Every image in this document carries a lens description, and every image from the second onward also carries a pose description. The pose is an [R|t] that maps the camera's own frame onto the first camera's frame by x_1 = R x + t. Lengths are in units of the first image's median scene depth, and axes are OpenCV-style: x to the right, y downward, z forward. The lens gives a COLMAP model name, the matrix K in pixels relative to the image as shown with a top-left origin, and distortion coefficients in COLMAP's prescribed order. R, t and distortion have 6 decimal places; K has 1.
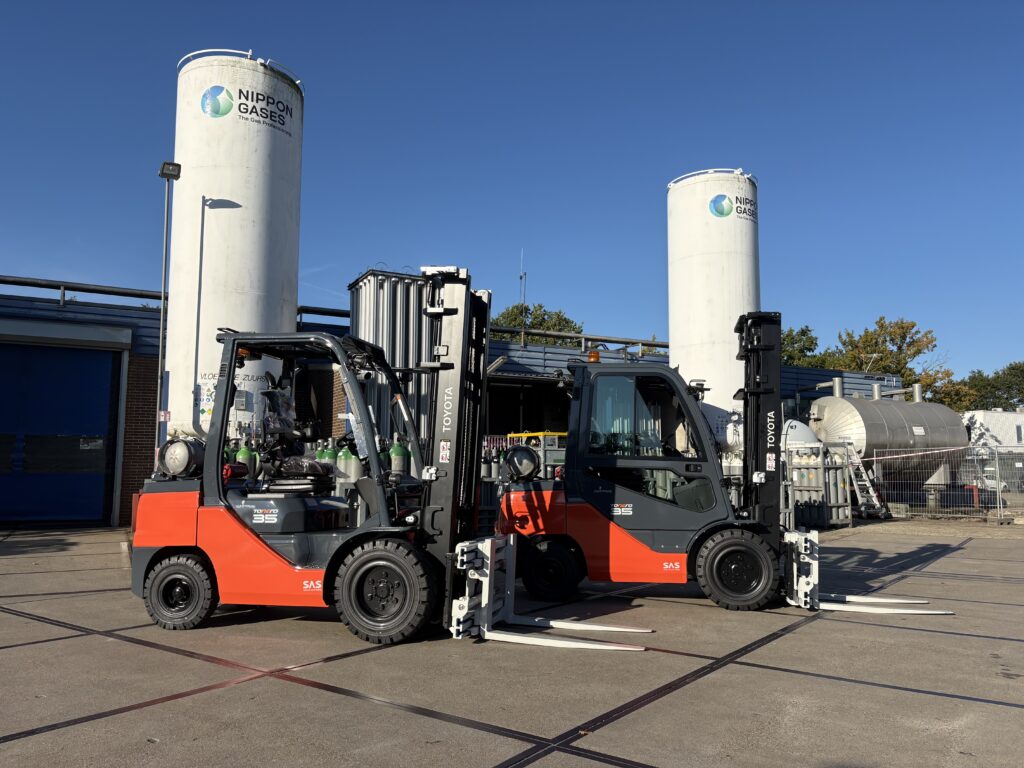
lens RADIAL K [[769.4, 0, 512.0], [0, 769.4, 384.0], [0, 0, 1]] dist [0.076691, -0.102039]
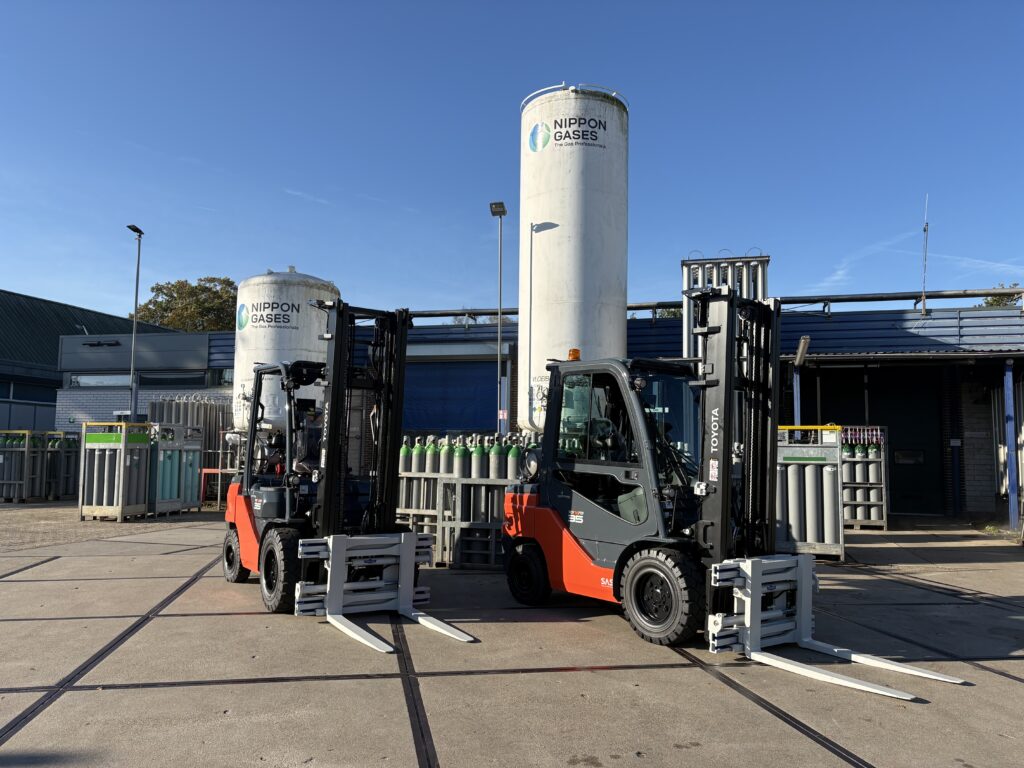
lens RADIAL K [[769.4, 0, 512.0], [0, 769.4, 384.0], [0, 0, 1]] dist [0.076691, -0.102039]
pose [[0.744668, -0.049728, -0.665580, 0.713802], [0.063810, 0.997957, -0.003168, -0.001496], [0.664378, -0.040112, 0.746320, 0.249198]]
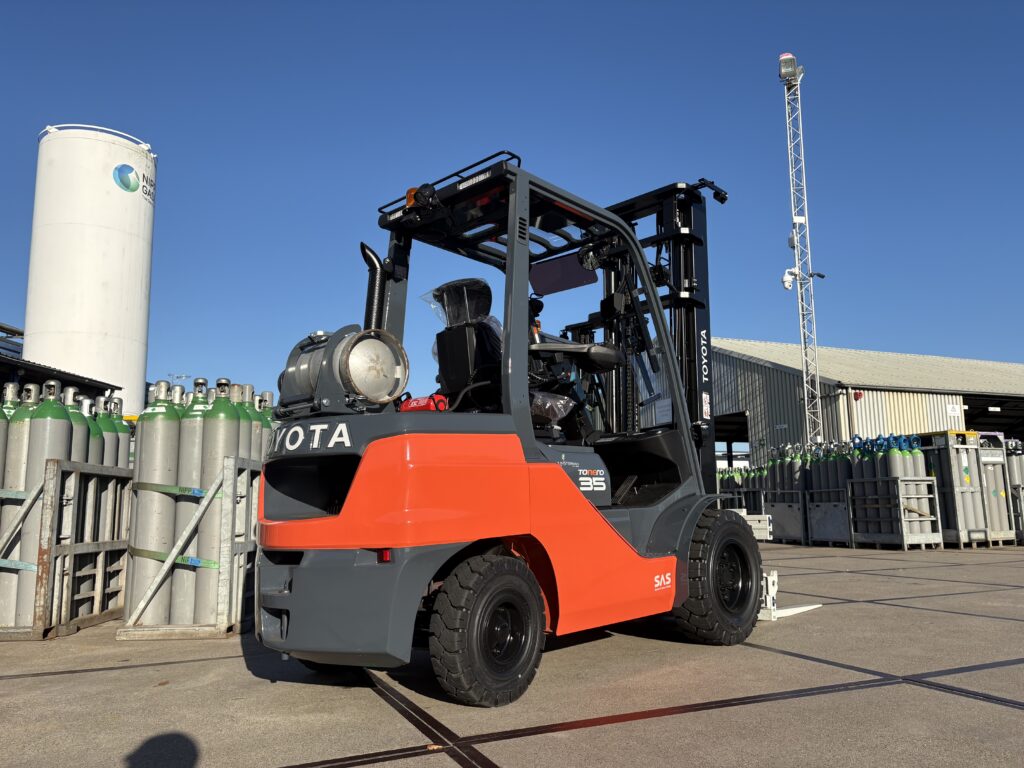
lens RADIAL K [[769.9, 0, 514.8], [0, 769.9, 372.3], [0, 0, 1]] dist [0.074202, -0.099628]
pose [[0.485175, 0.136585, 0.863684, -0.714057], [-0.083476, 0.990449, -0.109739, 0.126172], [-0.870424, -0.018854, 0.491942, 0.601845]]
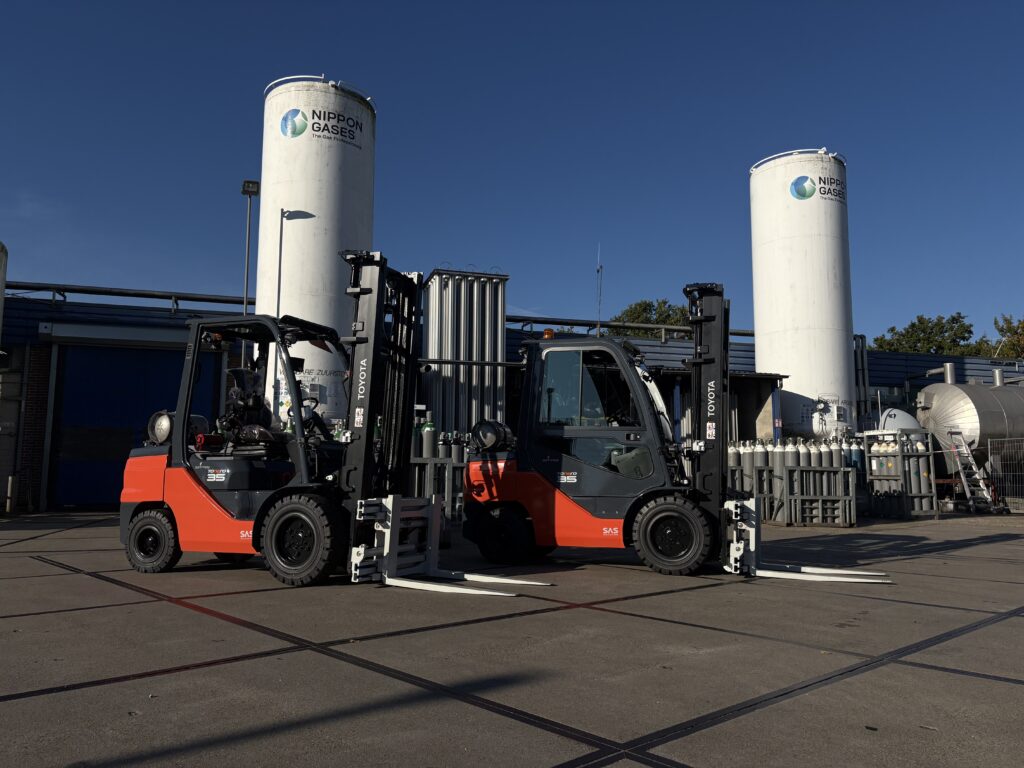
lens RADIAL K [[769.9, 0, 514.8], [0, 769.9, 372.3], [0, 0, 1]] dist [0.074202, -0.099628]
pose [[0.983251, -0.021977, -0.180925, 0.262308], [0.018723, 0.999631, -0.019672, 0.038783], [0.181291, 0.015955, 0.983300, -0.041811]]
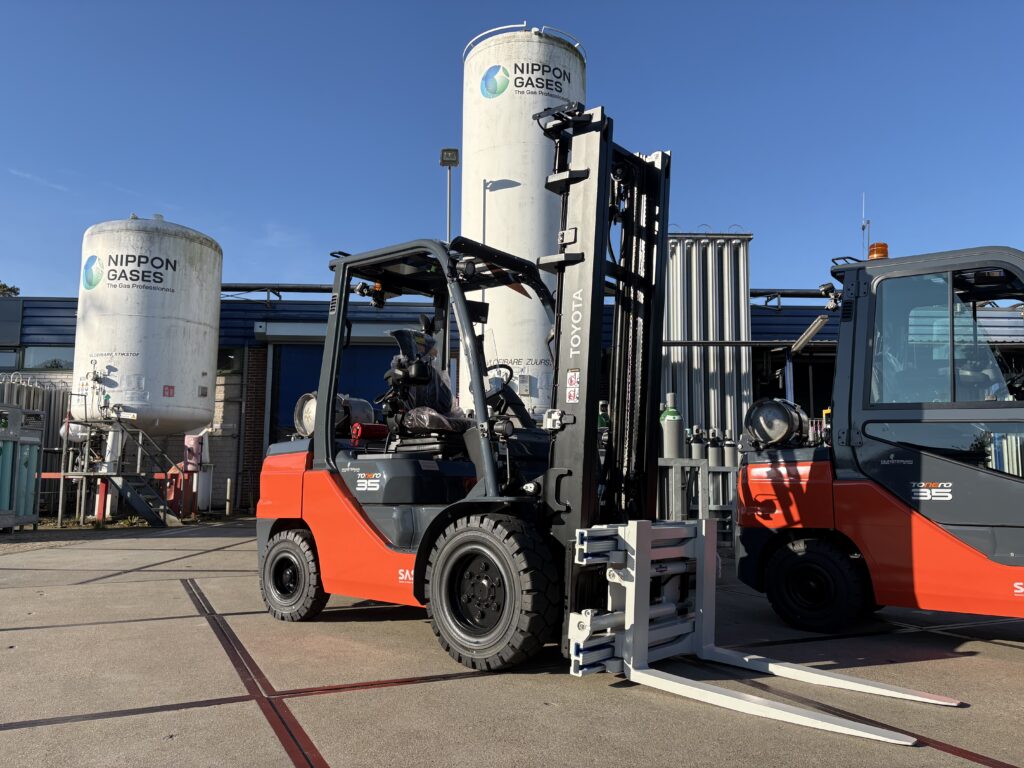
lens RADIAL K [[769.4, 0, 512.0], [0, 769.4, 384.0], [0, 0, 1]] dist [0.076691, -0.102039]
pose [[0.893777, -0.046764, -0.446067, 0.124446], [0.043350, 0.998900, -0.017860, 0.074491], [0.446411, -0.003374, 0.894821, 0.303290]]
